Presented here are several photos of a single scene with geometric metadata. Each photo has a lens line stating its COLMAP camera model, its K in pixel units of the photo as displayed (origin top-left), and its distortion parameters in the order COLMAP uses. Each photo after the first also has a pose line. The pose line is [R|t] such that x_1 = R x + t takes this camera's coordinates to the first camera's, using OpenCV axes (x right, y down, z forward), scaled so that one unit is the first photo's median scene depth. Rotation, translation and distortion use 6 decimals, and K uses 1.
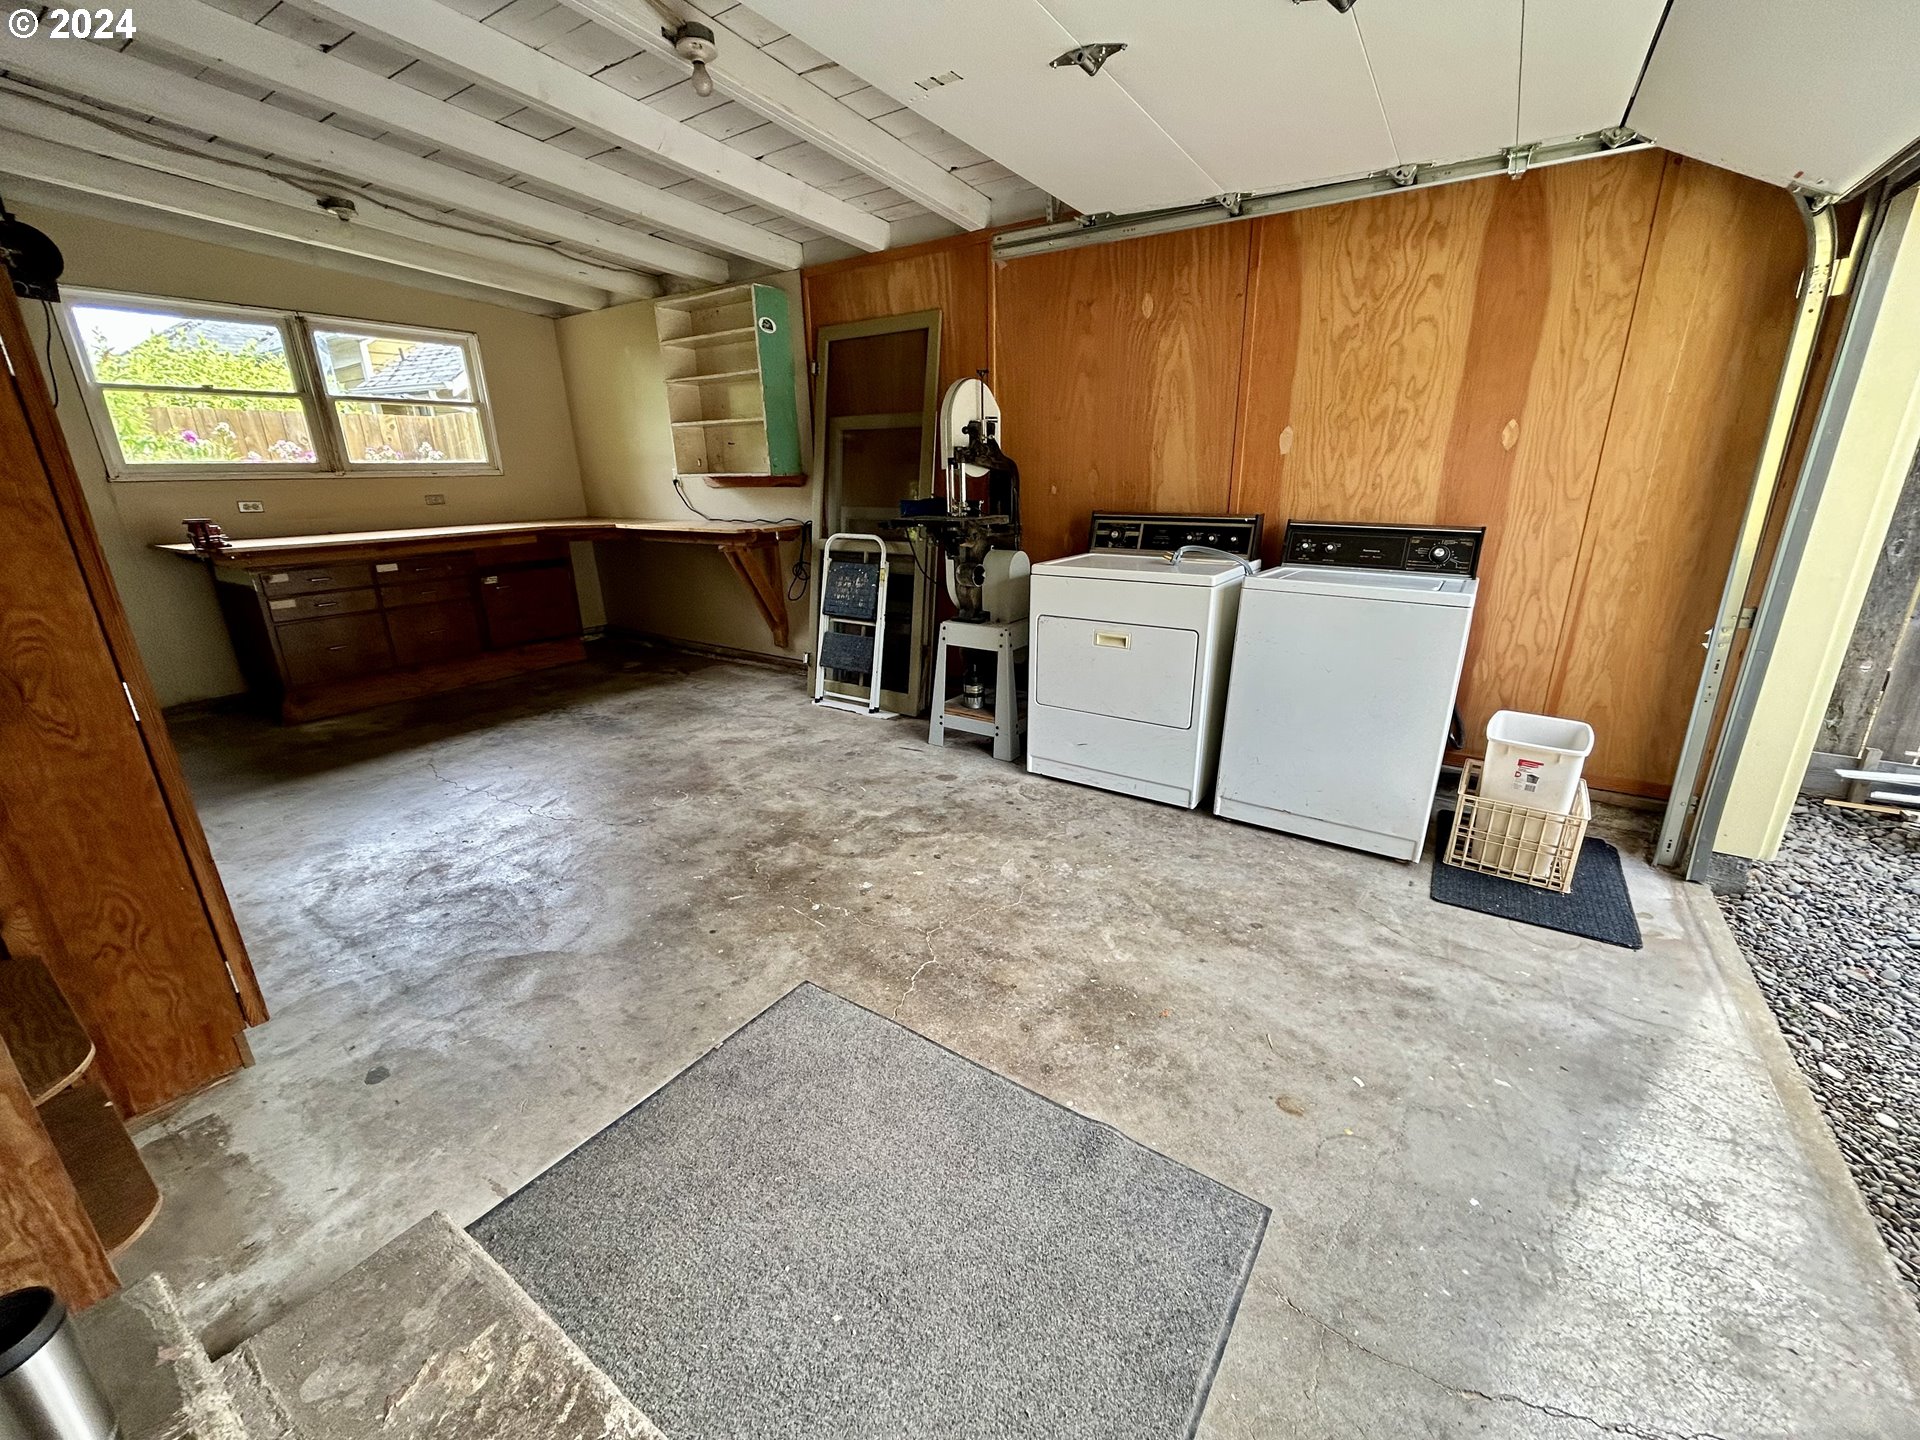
lens RADIAL K [[779.3, 0, 955.8], [0, 779.3, 719.7], [0, 0, 1]] dist [0.001029, 0.000122]
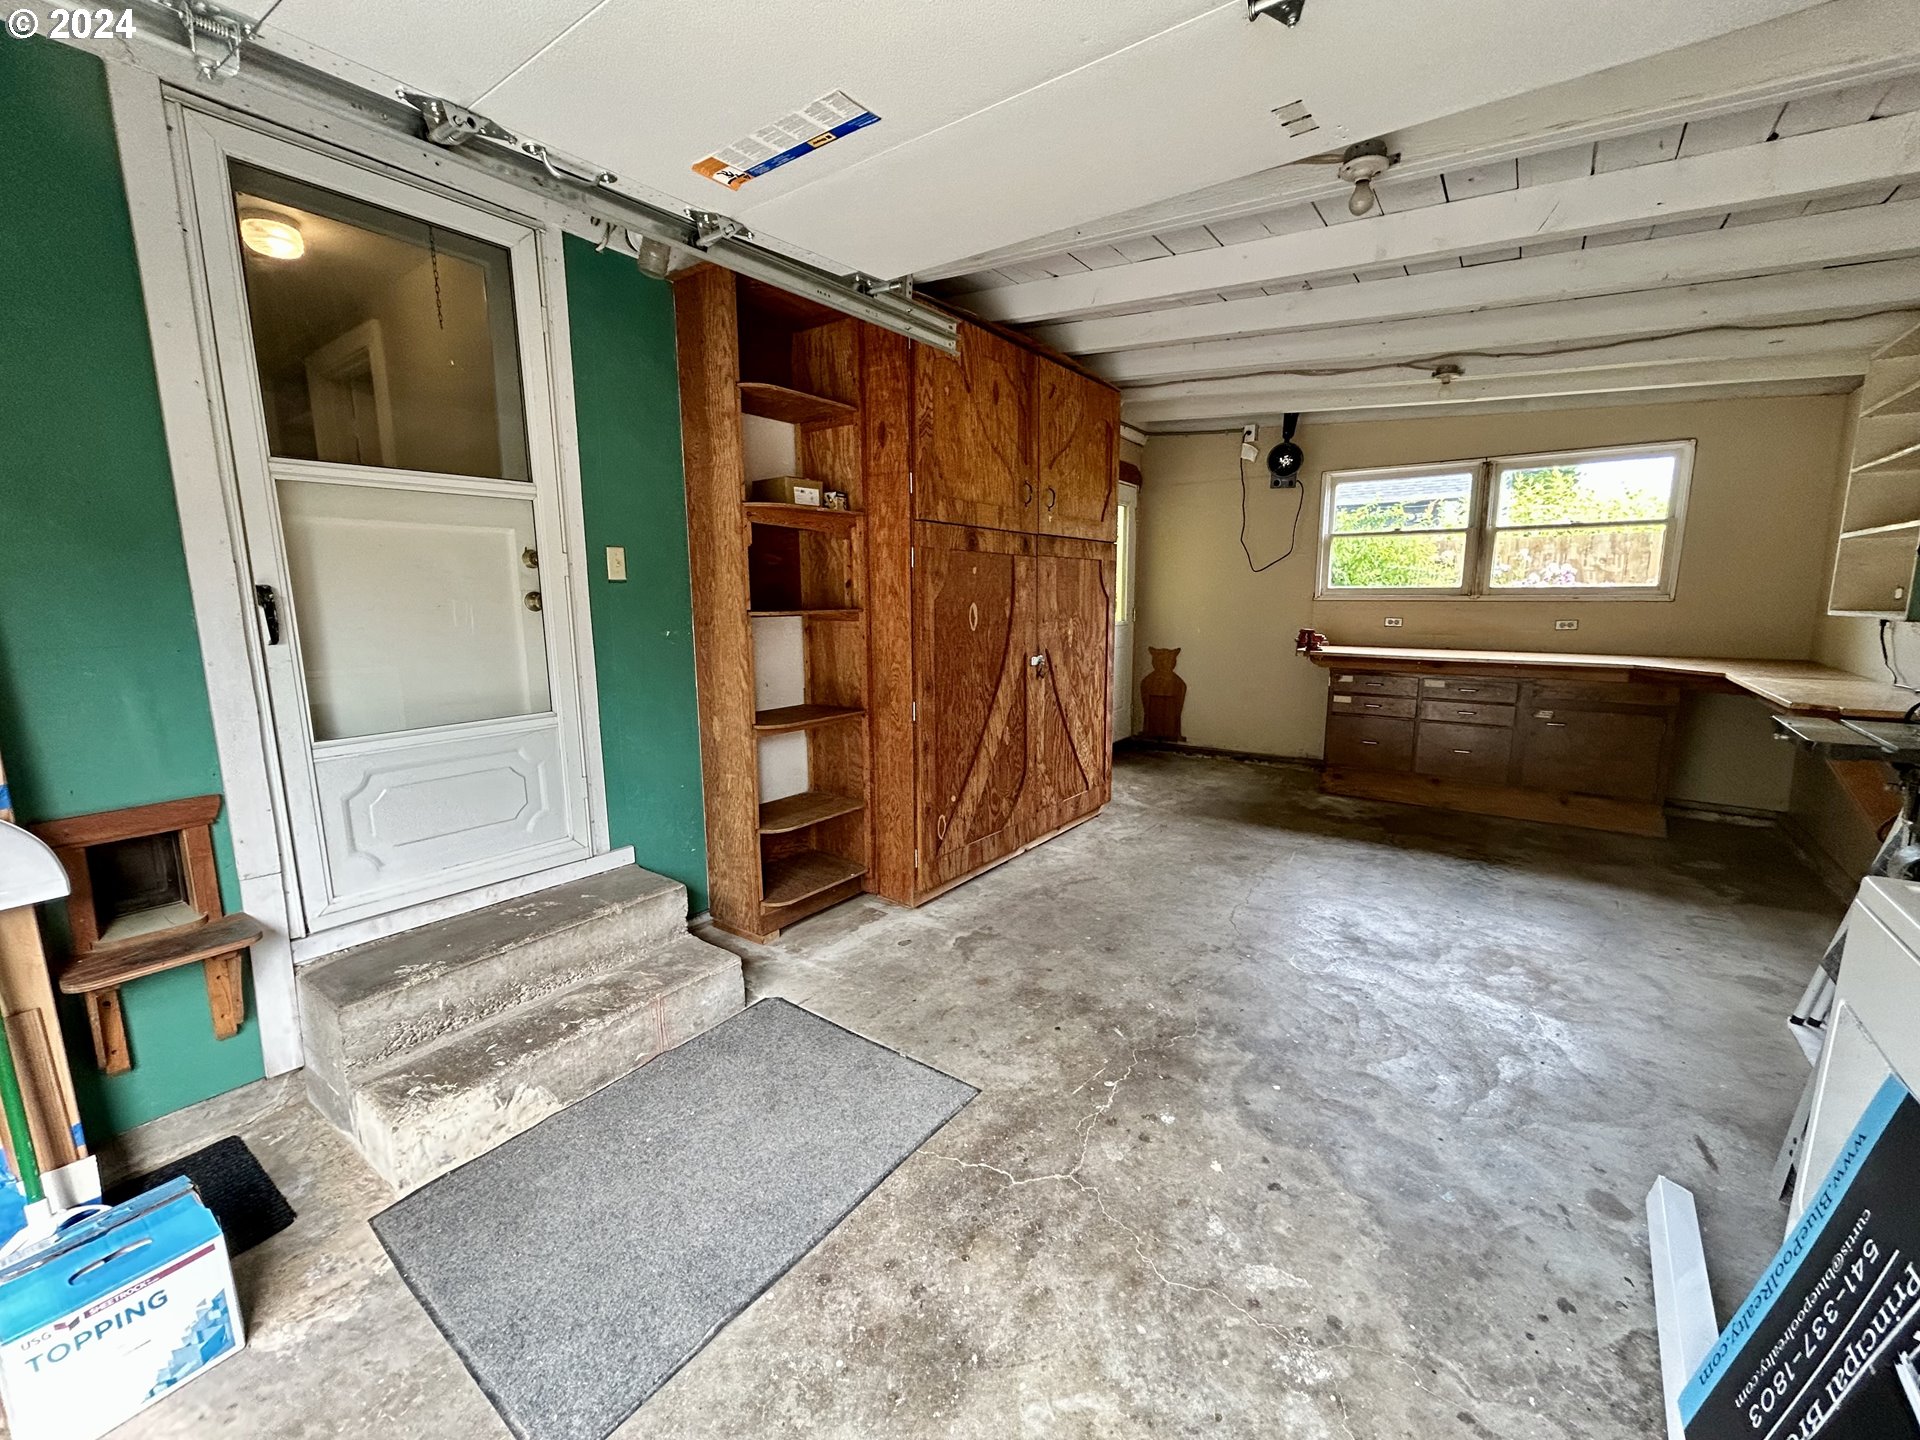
lens RADIAL K [[779.3, 0, 957.6], [0, 779.3, 715.0], [0, 0, 1]] dist [0.001029, 0.000122]
pose [[-0.039040, 0.174444, -0.983893, 0.371686], [-0.302874, 0.936257, 0.178016, -0.155126], [0.952231, 0.304946, 0.016283, 0.394442]]
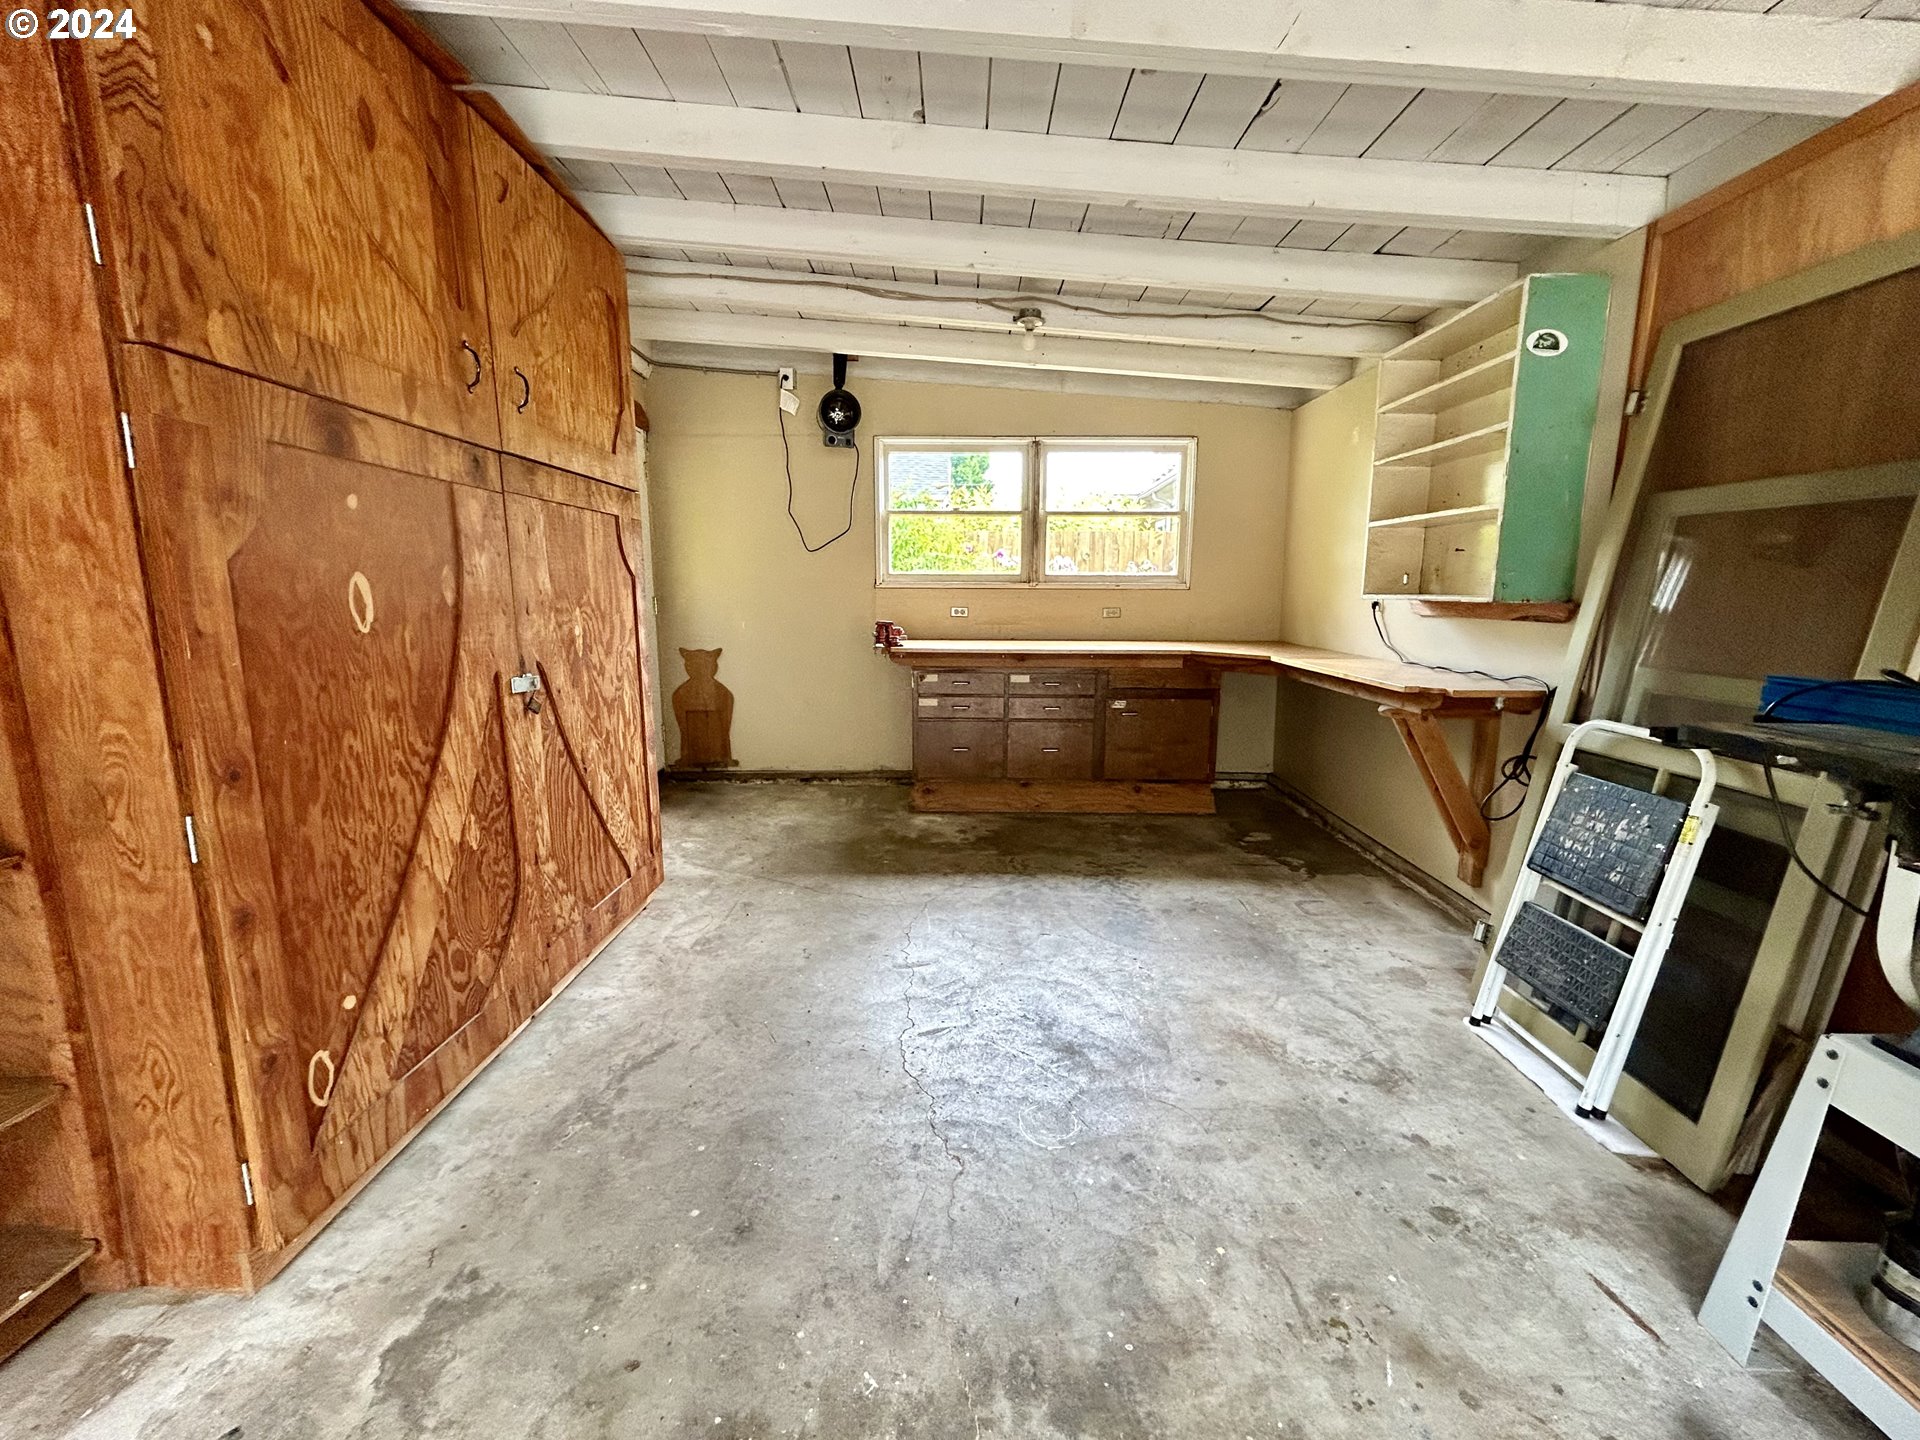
lens RADIAL K [[779.3, 0, 958.9], [0, 779.3, 718.7], [0, 0, 1]] dist [0.001029, 0.000122]
pose [[0.556524, 0.158932, -0.815488, 0.023987], [-0.270981, 0.962581, 0.002670, -0.136505], [0.785398, 0.219495, 0.578767, 0.413782]]
